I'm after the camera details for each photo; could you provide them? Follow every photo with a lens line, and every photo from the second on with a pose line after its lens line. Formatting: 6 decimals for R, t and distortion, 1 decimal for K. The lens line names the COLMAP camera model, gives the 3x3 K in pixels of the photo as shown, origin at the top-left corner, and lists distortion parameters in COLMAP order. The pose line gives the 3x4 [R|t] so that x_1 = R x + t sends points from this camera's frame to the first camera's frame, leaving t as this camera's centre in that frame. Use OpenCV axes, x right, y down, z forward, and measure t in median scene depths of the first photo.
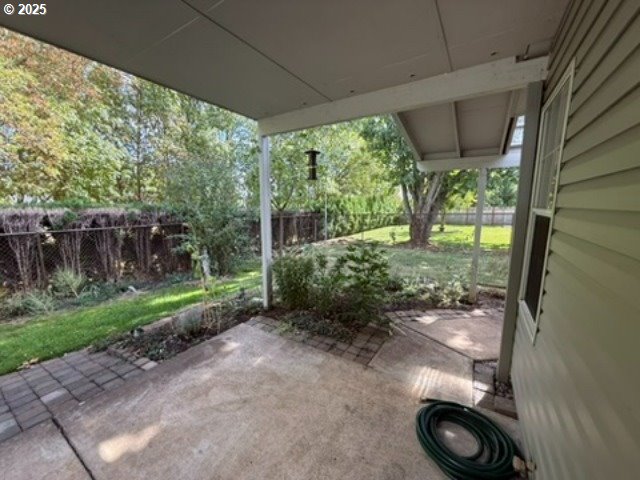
lens RADIAL K [[259.6, 0, 318.8], [0, 259.6, 240.4], [0, 0, 1]] dist [-0.002744, -0.000122]
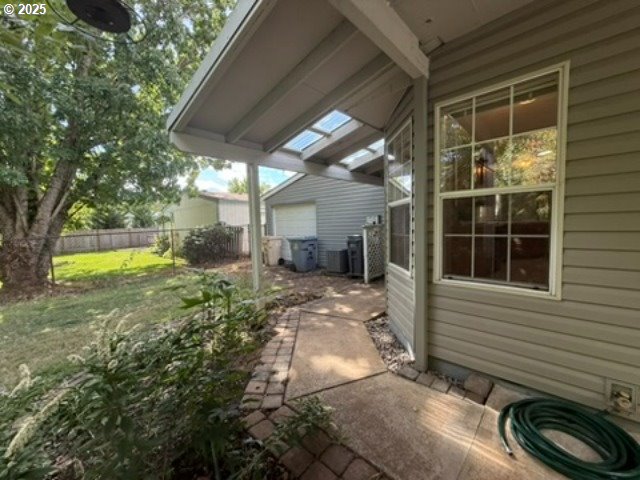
lens RADIAL K [[259.6, 0, 319.0], [0, 259.6, 240.1], [0, 0, 1]] dist [-0.002744, -0.000122]
pose [[0.199121, -0.075335, 0.977075, -0.161653], [0.169882, 0.984599, 0.041294, -0.027775], [-0.965138, 0.157765, 0.208853, 0.635973]]
